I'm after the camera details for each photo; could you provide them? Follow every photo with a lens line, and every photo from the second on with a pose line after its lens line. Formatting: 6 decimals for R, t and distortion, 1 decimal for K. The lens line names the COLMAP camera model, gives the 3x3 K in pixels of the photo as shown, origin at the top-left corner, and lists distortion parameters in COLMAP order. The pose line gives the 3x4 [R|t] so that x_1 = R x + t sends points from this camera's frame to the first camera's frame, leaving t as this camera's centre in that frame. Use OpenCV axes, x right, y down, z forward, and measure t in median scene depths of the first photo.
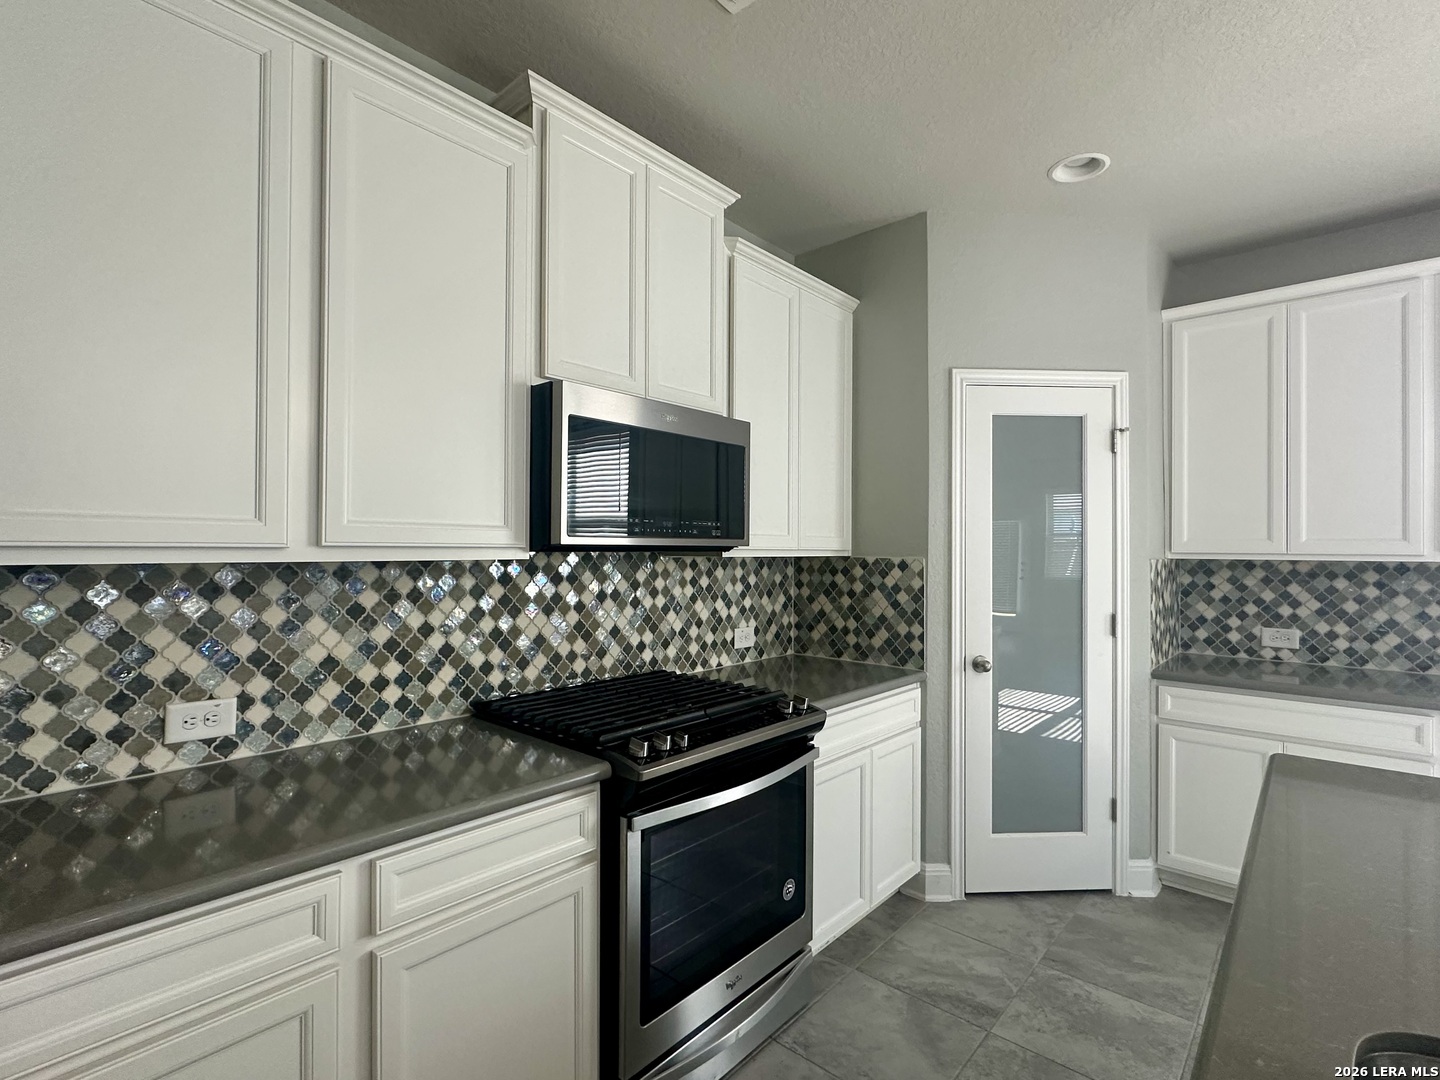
lens RADIAL K [[692.0, 0, 720.0], [0, 692.0, 540.0], [0, 0, 1]] dist [-0.001722, 0.000257]
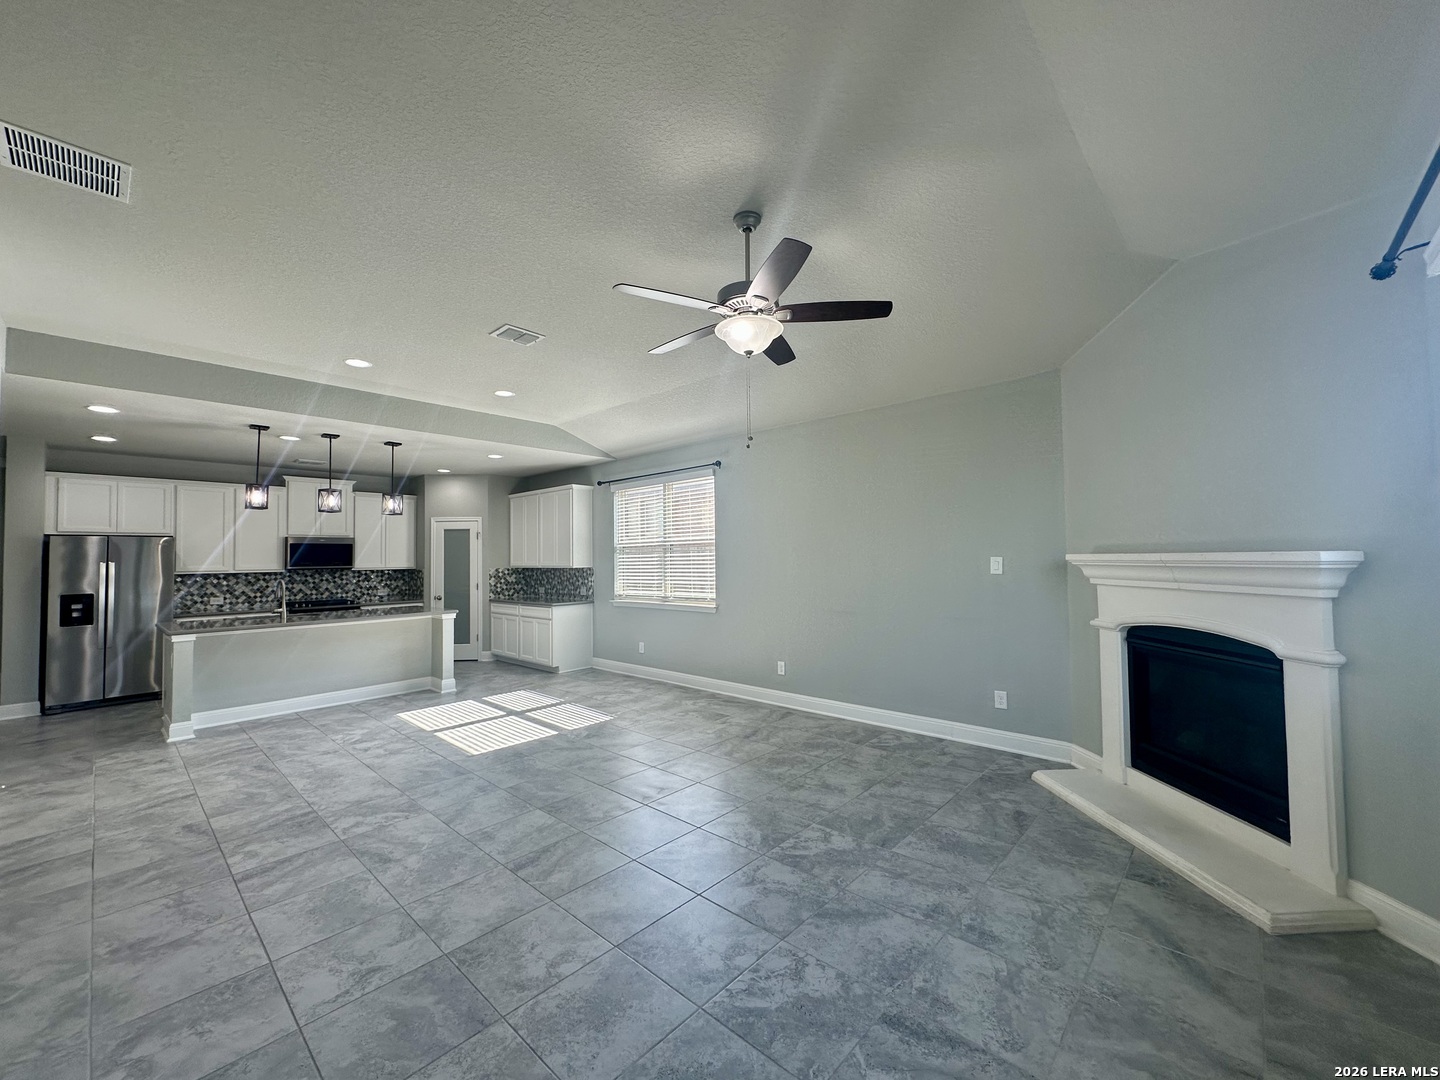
lens RADIAL K [[572.3, 0, 720.0], [0, 572.3, 540.0], [0, 0, 1]] dist [-0.003476, 0.000311]
pose [[0.999714, -0.020535, -0.012272, 2.169317], [0.020274, 0.999574, -0.021013, -0.036593], [0.012698, 0.020758, 0.999704, -2.291157]]
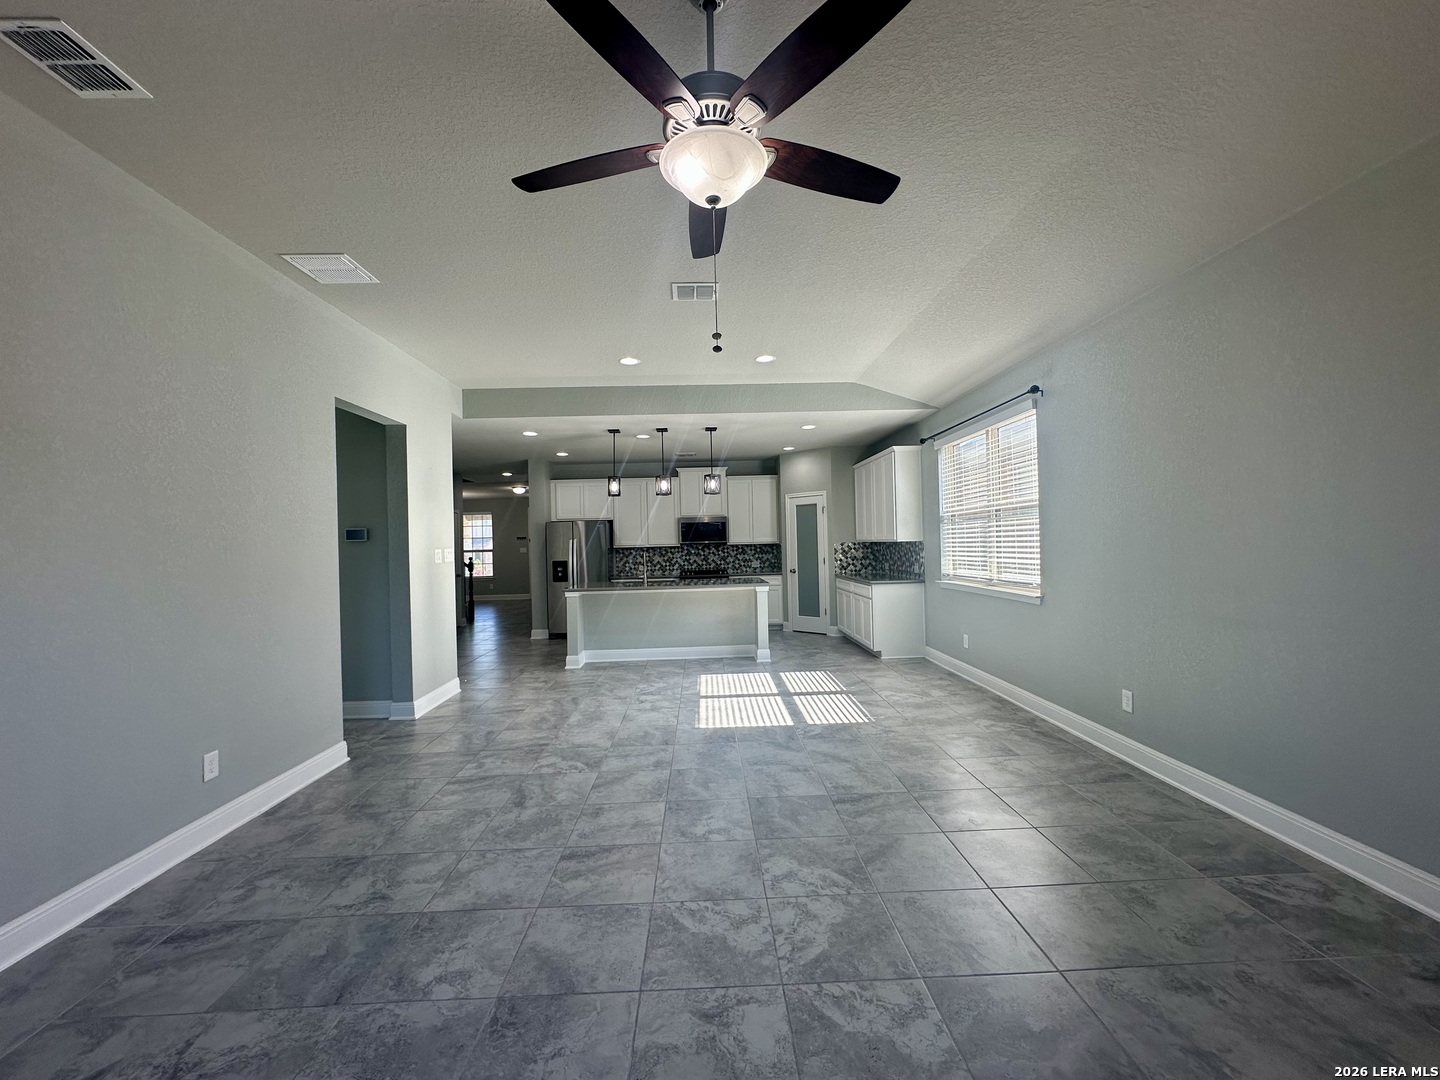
lens RADIAL K [[572.3, 0, 720.0], [0, 572.3, 540.0], [0, 0, 1]] dist [-0.003476, 0.000311]
pose [[0.690335, -0.026701, -0.722997, 2.719944], [0.037322, 0.999302, -0.001269, -0.002646], [0.722526, -0.026108, 0.690850, -1.683206]]
